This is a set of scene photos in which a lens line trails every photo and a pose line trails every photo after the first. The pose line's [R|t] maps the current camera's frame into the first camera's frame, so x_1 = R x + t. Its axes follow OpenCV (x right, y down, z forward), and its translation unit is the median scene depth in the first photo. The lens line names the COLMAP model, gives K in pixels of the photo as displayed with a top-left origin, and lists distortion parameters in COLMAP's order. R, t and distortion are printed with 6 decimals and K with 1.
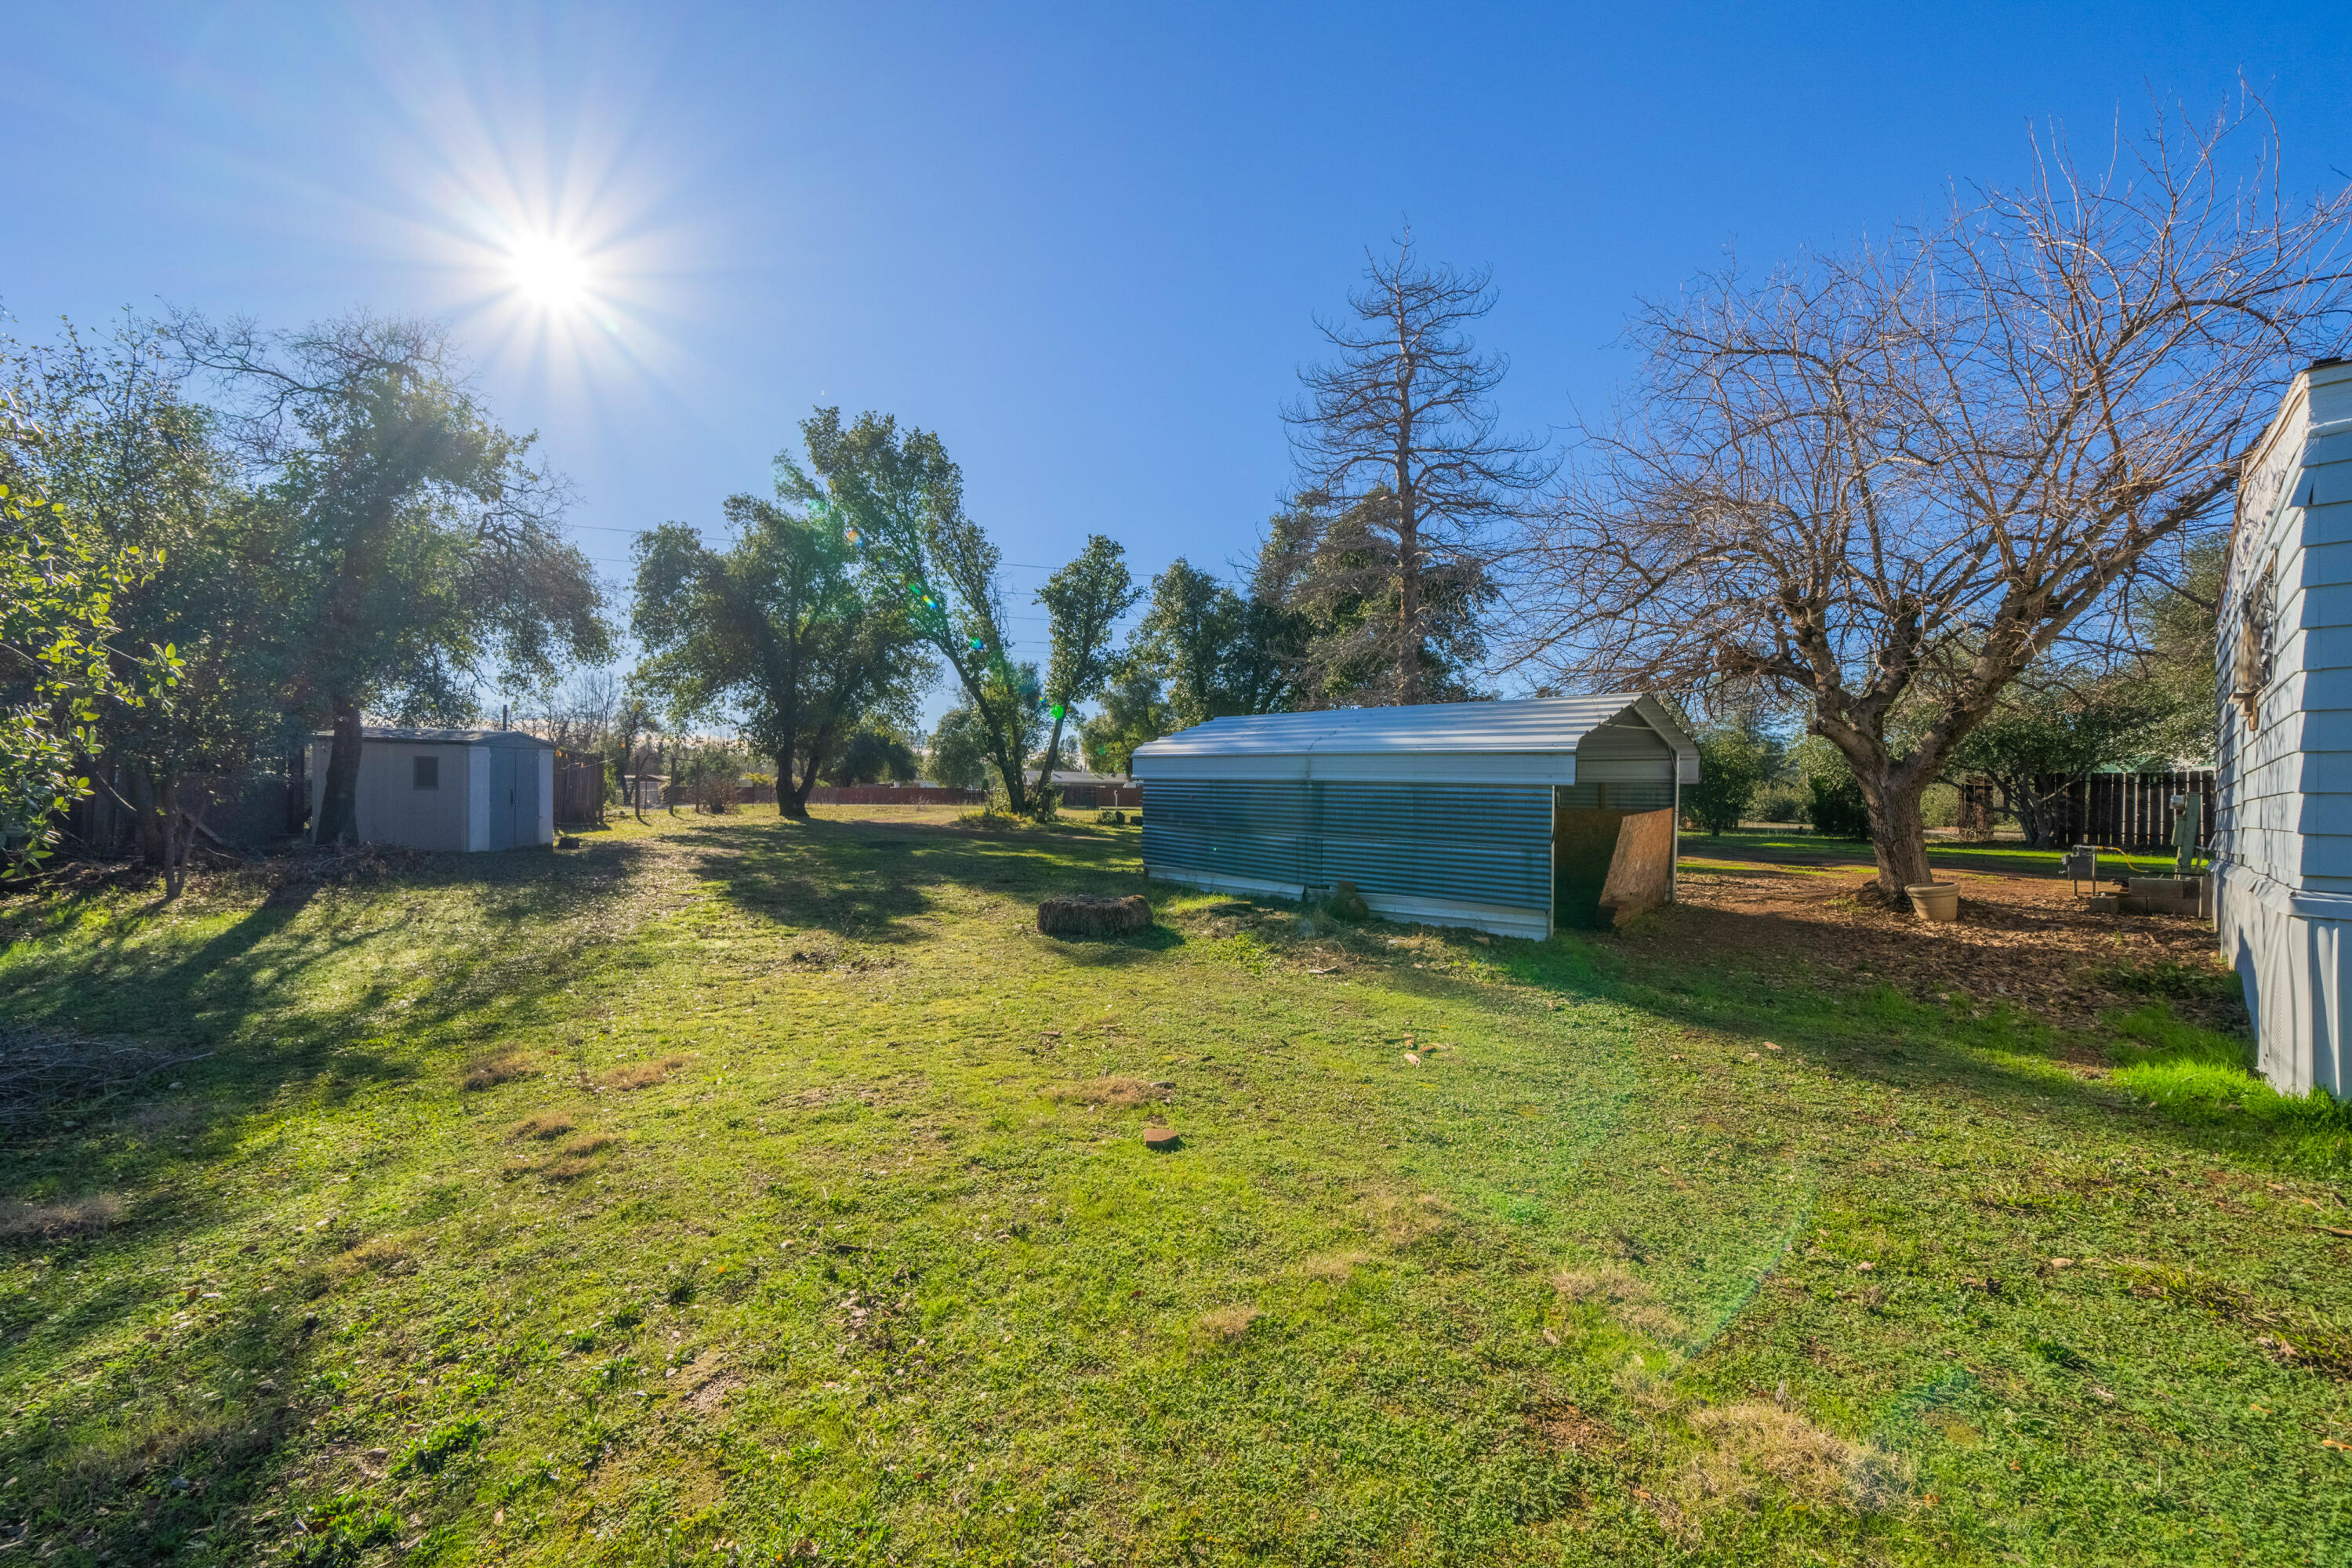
lens RADIAL K [[894.4, 0, 1170.3], [0, 894.4, 798.2], [0, 0, 1]] dist [-0.000661, -0.000106]
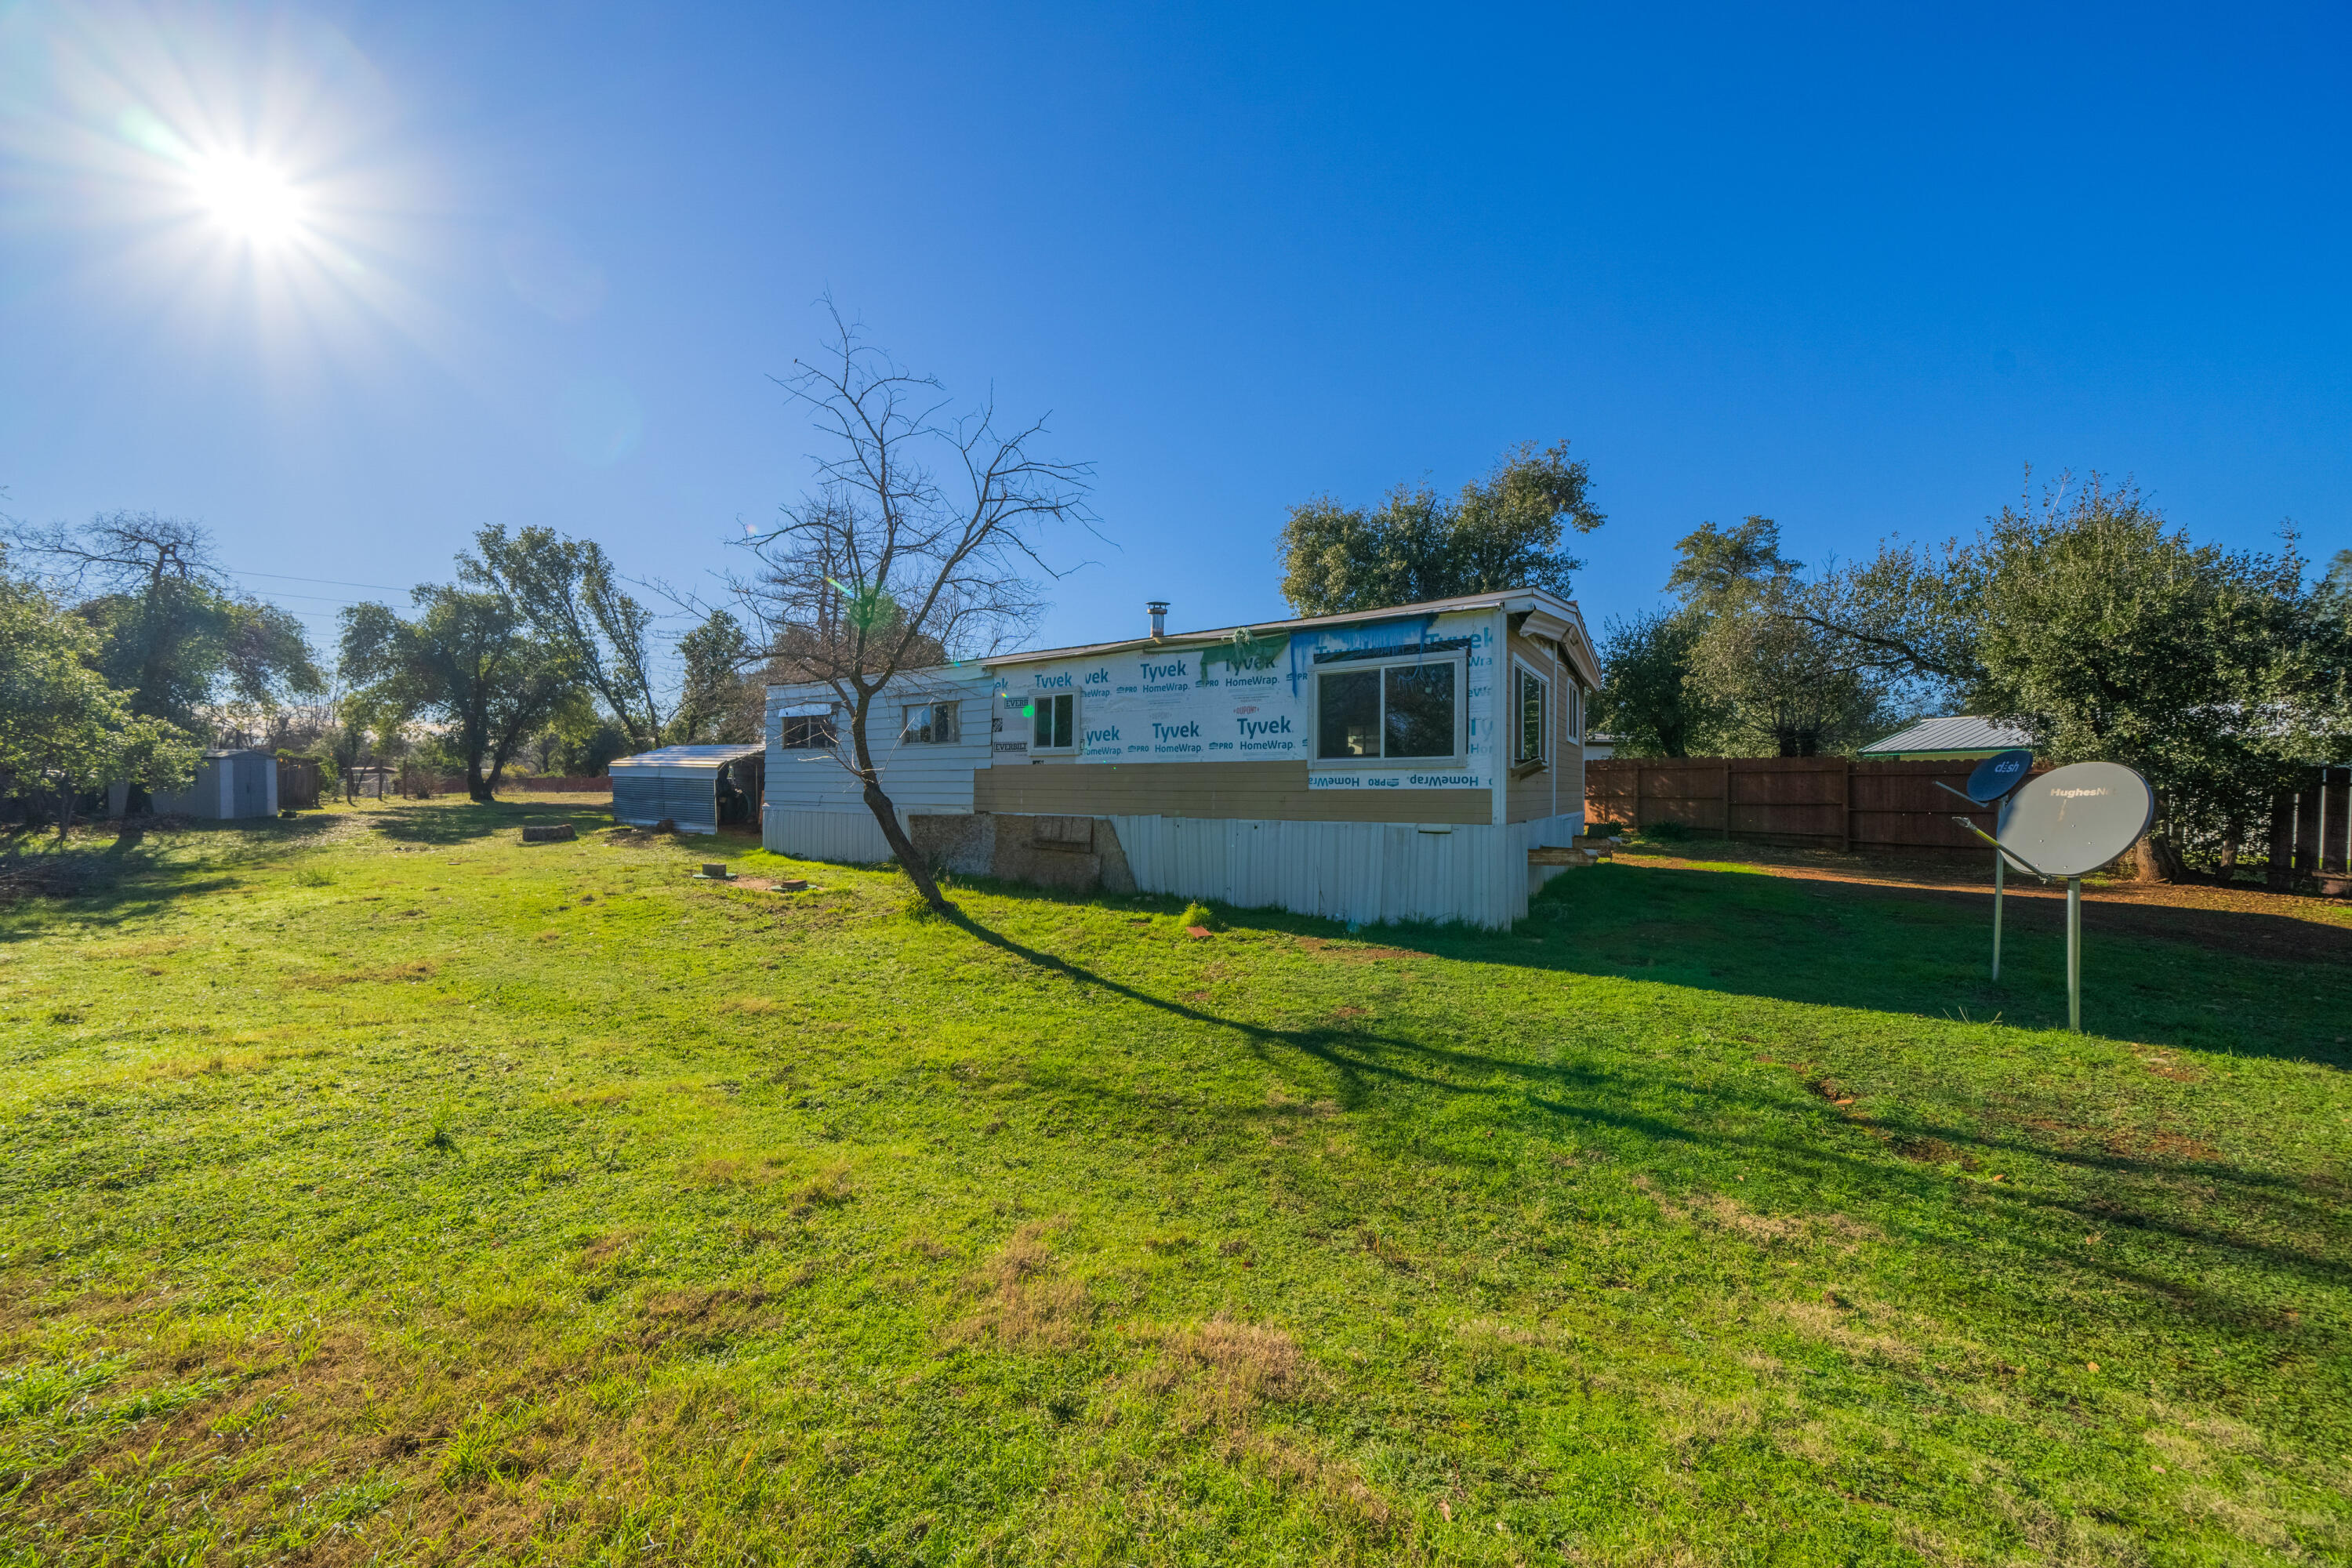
lens RADIAL K [[820.1, 0, 1174.6], [0, 820.1, 795.7], [0, 0, 1]] dist [-0.000159, 0.000234]
pose [[0.973606, -0.012175, 0.227910, 0.430318], [0.008787, 0.999835, 0.015874, 0.003033], [-0.228065, -0.013453, 0.973553, -0.635439]]
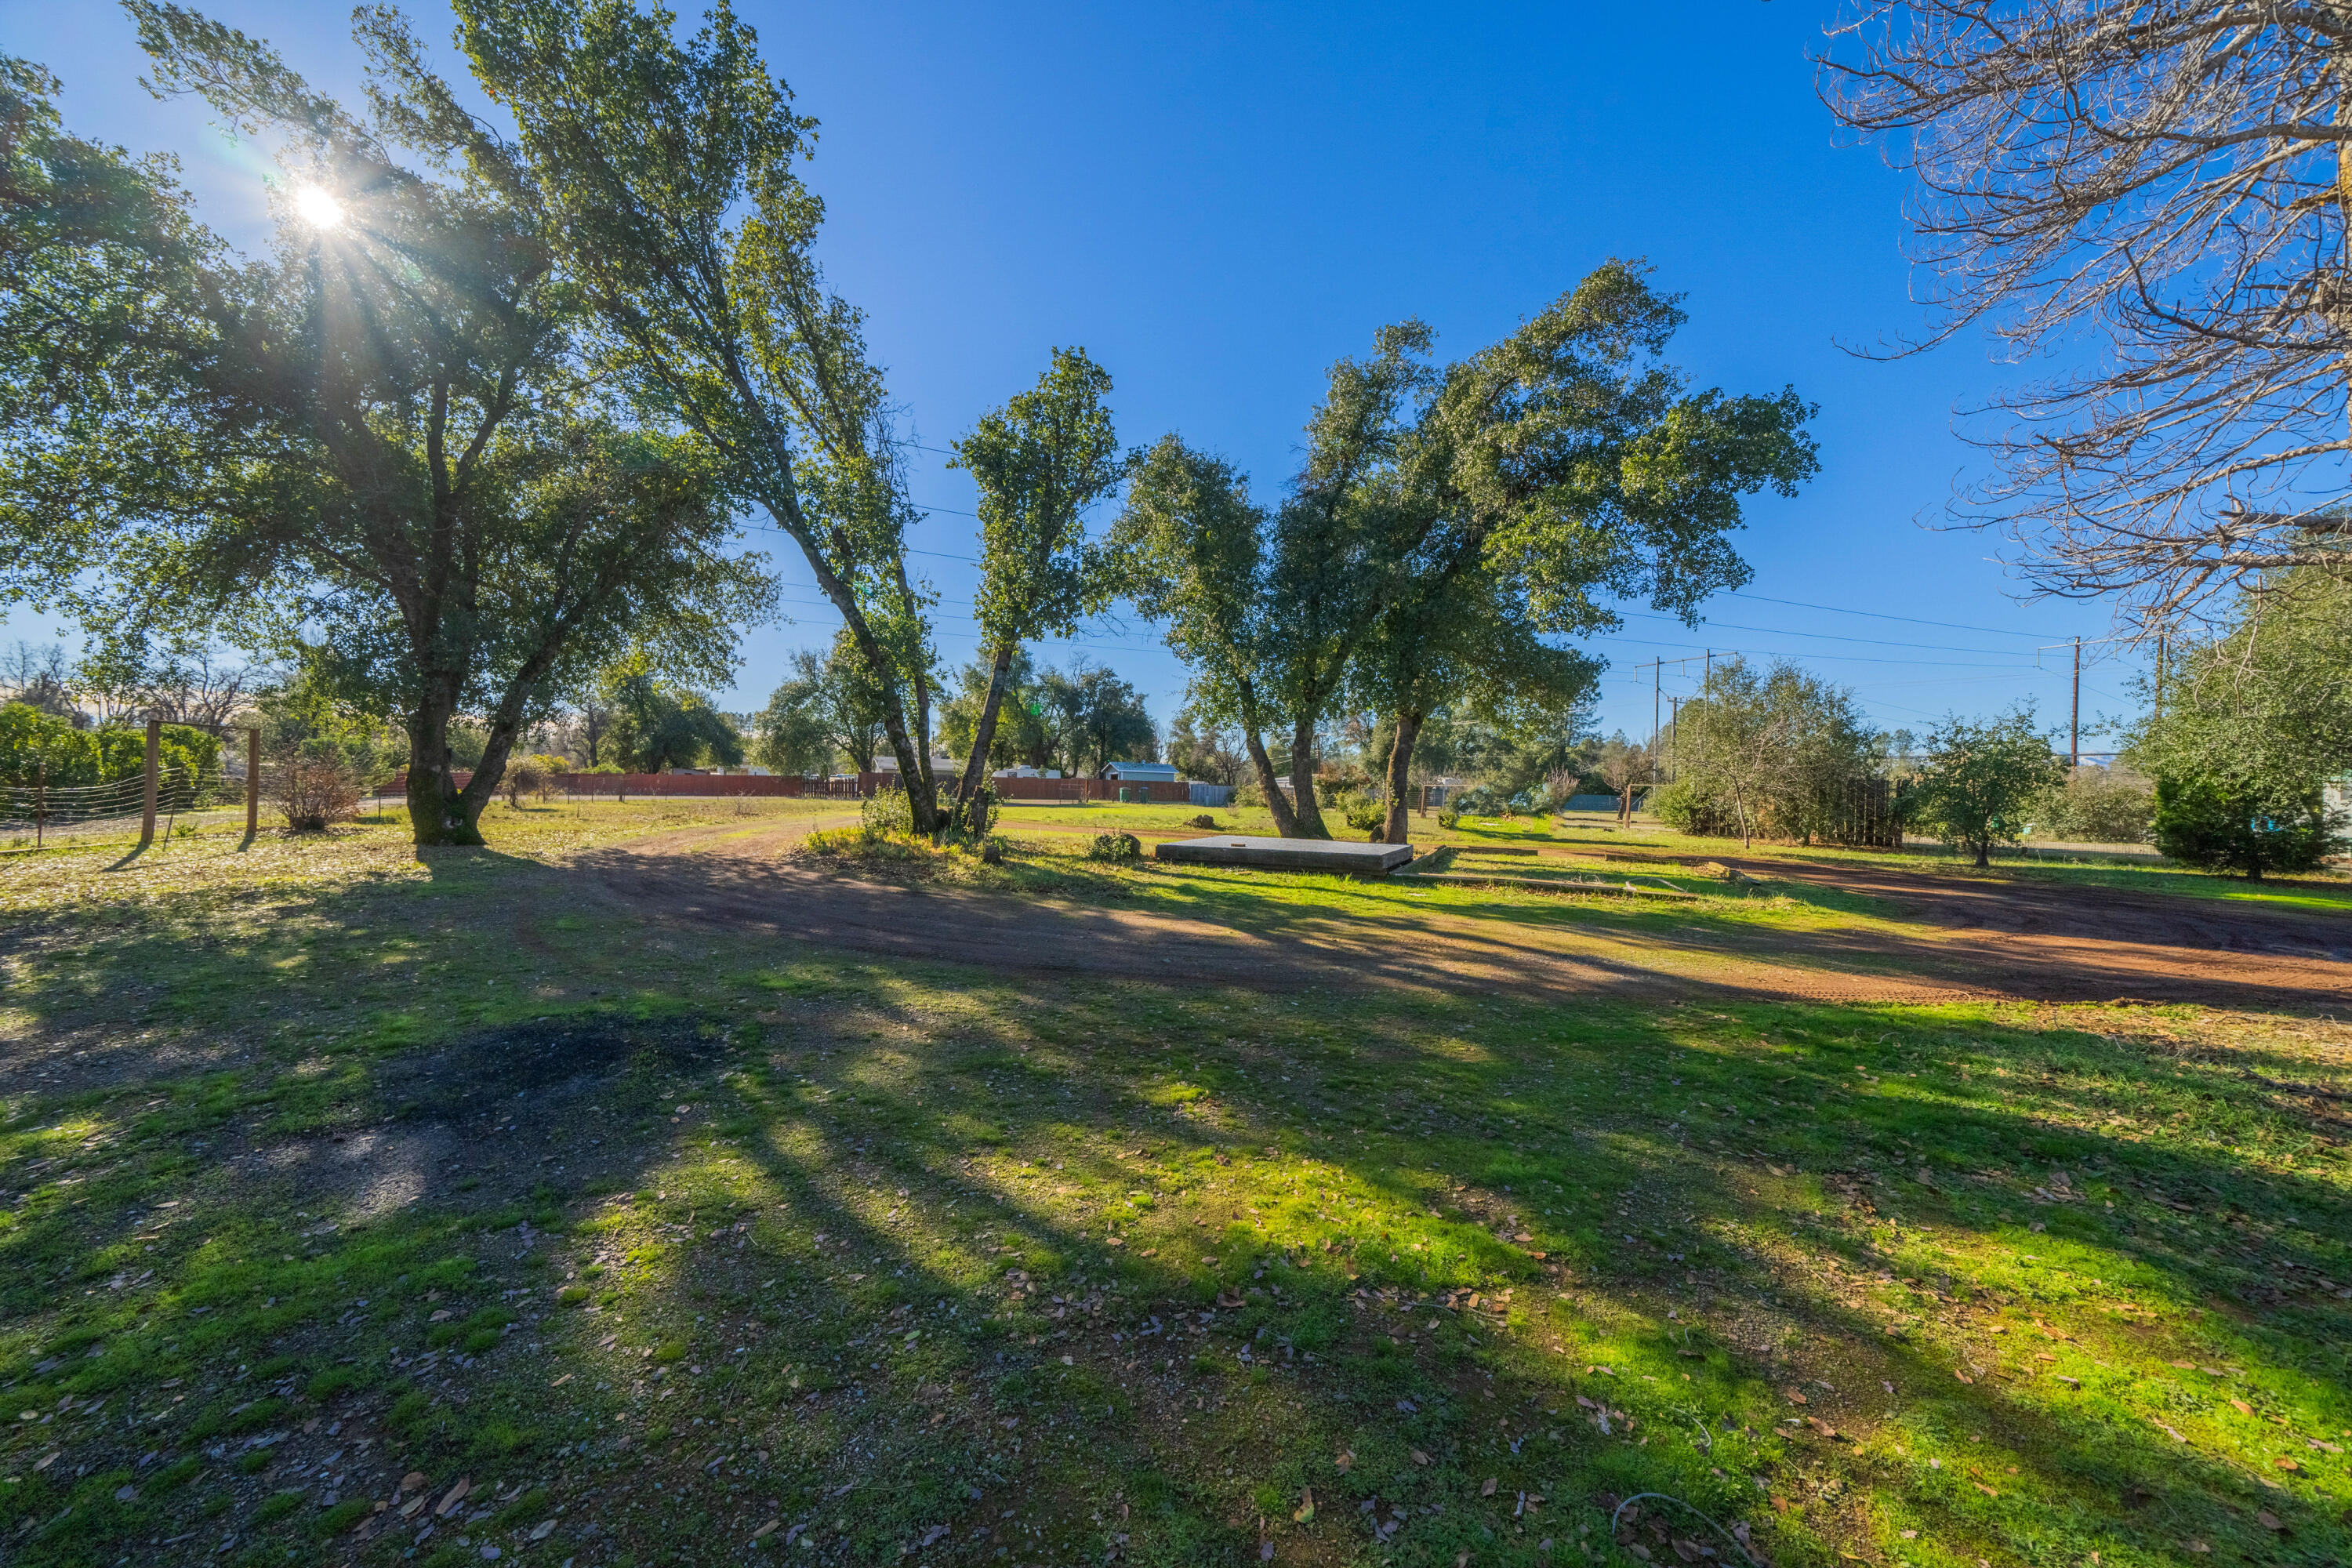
lens RADIAL K [[806.6, 0, 1166.6], [0, 806.6, 794.2], [0, 0, 1]] dist [0.000243, 0.000048]
pose [[0.979399, 0.006723, 0.201822, -0.151976], [-0.009095, 0.999900, 0.010827, -0.017989], [-0.201729, -0.012439, 0.979362, 0.588529]]
